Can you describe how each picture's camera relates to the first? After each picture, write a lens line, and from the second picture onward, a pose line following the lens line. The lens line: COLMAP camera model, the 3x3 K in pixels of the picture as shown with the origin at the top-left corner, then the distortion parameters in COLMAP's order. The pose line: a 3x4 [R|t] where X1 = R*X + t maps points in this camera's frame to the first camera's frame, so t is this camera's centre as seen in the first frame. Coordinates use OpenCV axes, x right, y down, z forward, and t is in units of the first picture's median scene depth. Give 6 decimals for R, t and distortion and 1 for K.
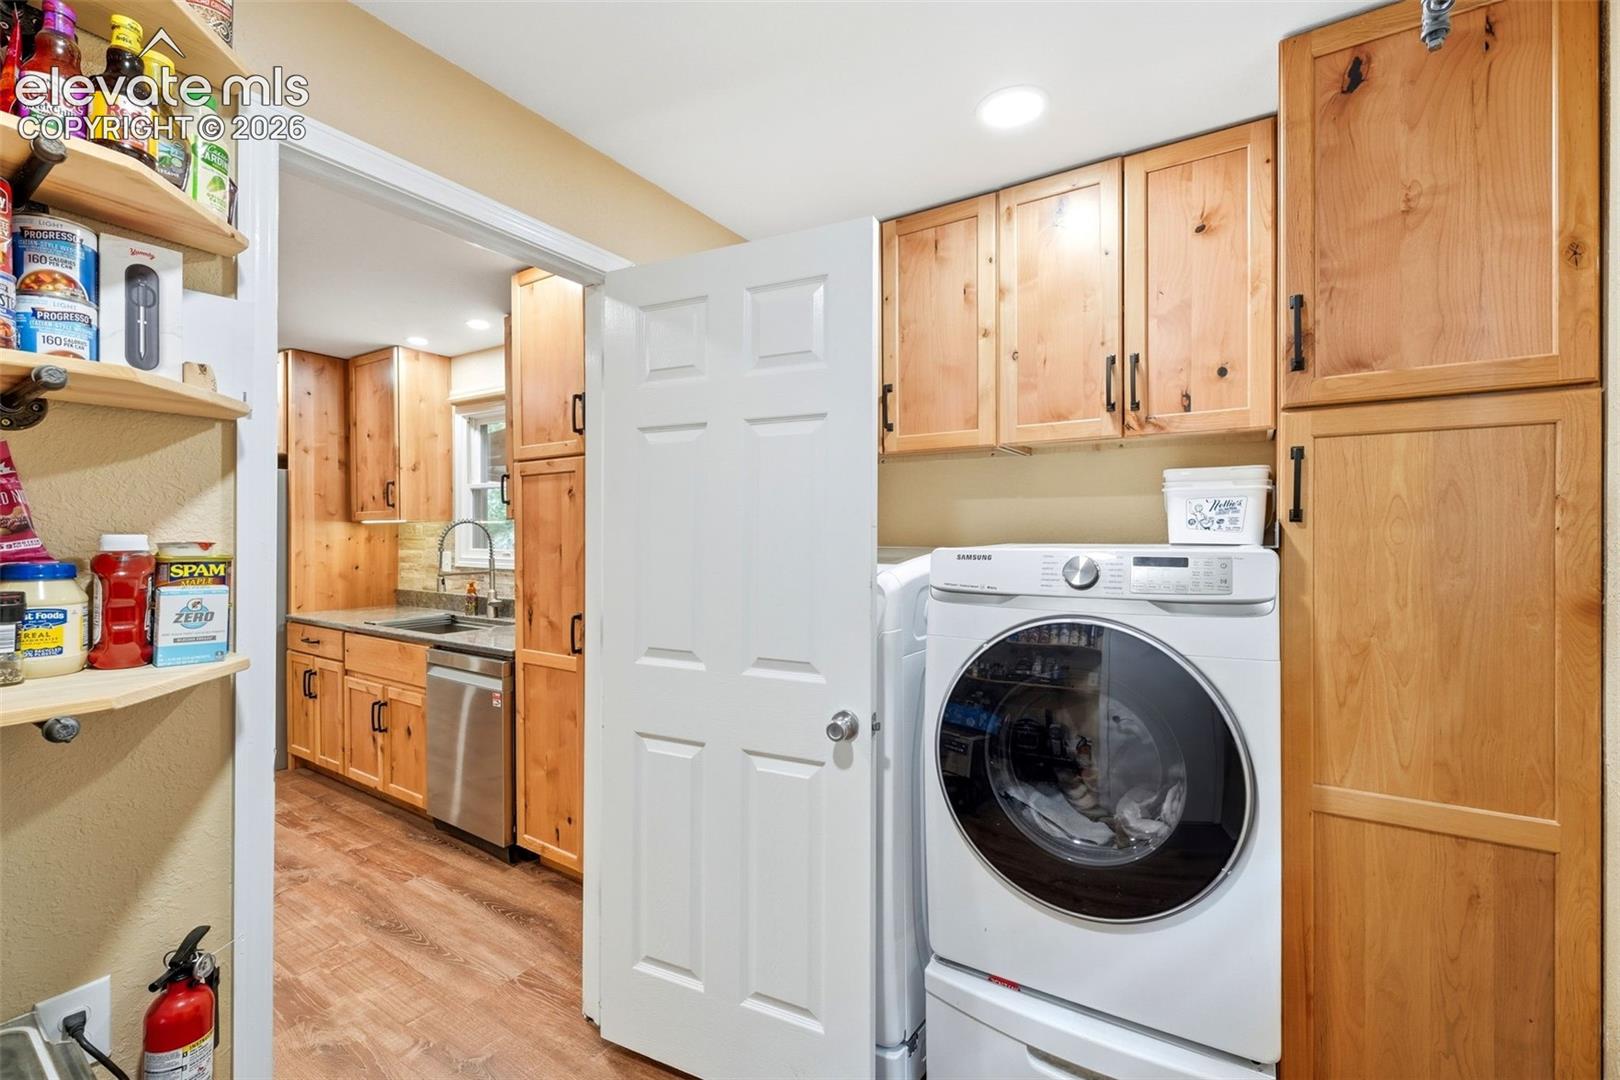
lens RADIAL K [[700.2, 0, 809.8], [0, 700.2, 539.1], [0, 0, 1]] dist [0.015705, -0.000143]
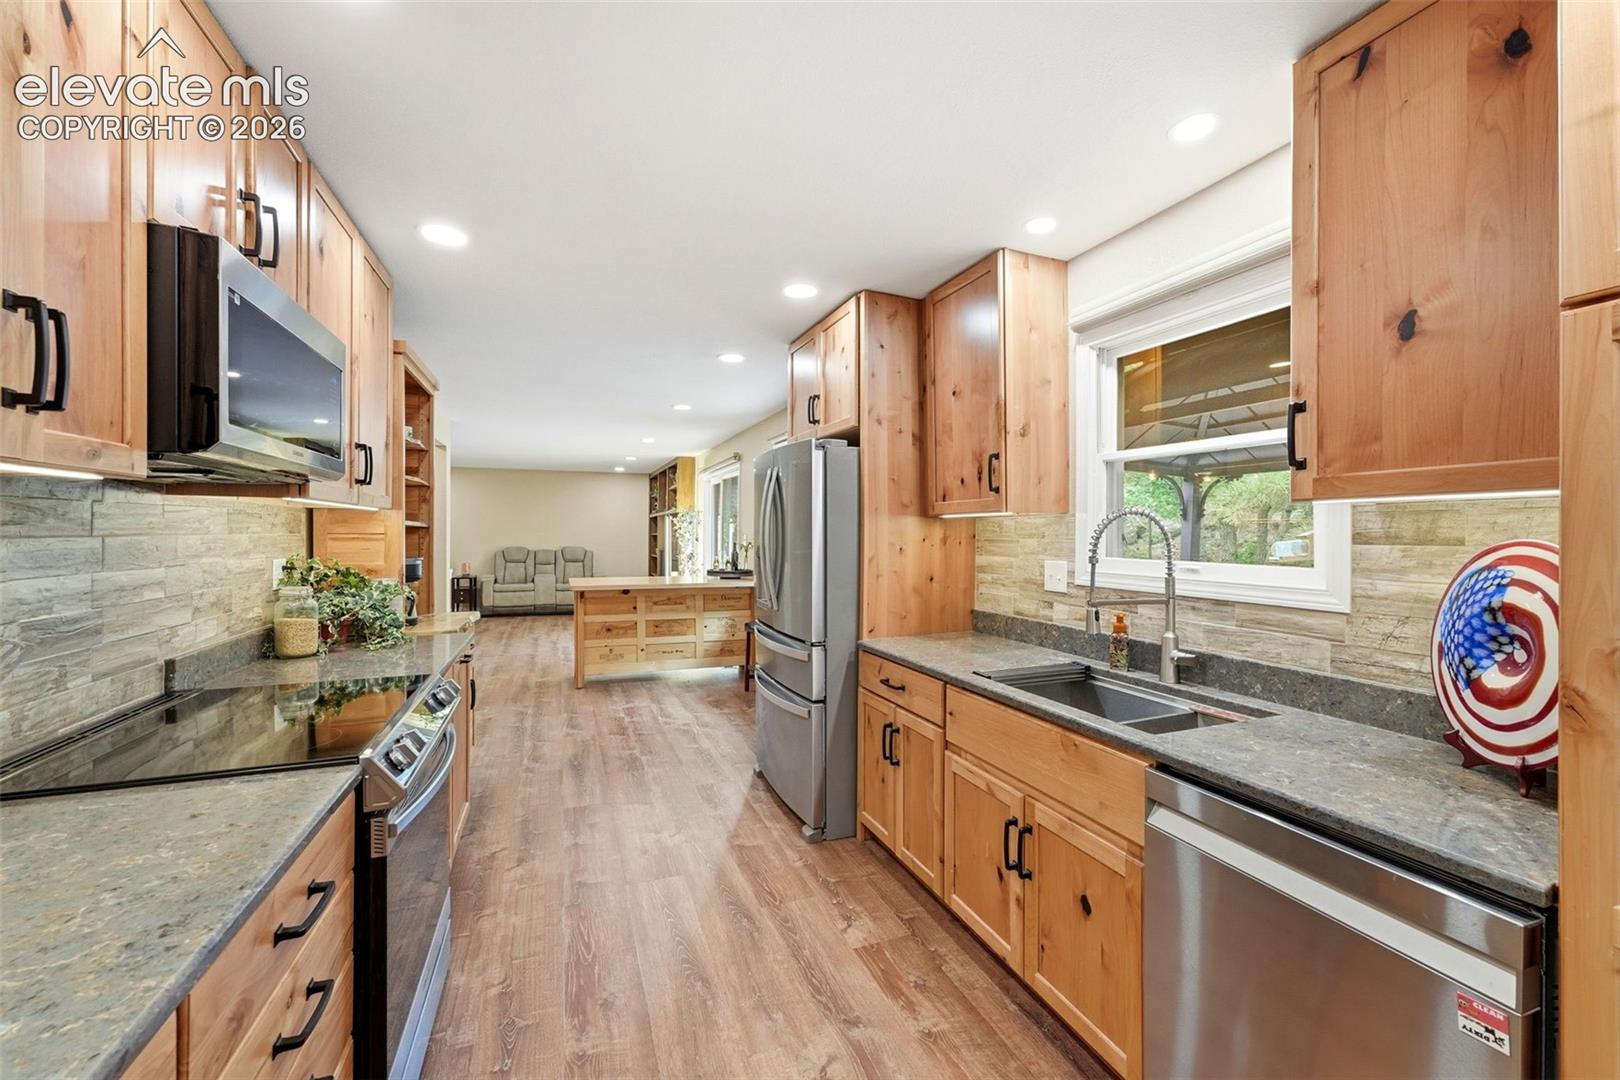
lens RADIAL K [[654.3, 0, 803.1], [0, 654.3, 538.7], [0, 0, 1]] dist [0.005022, 0.002909]
pose [[0.813210, 0.007630, -0.581920, -0.373678], [-0.007573, 0.999968, 0.002528, -0.002308], [0.581921, 0.002351, 0.813242, 0.387334]]
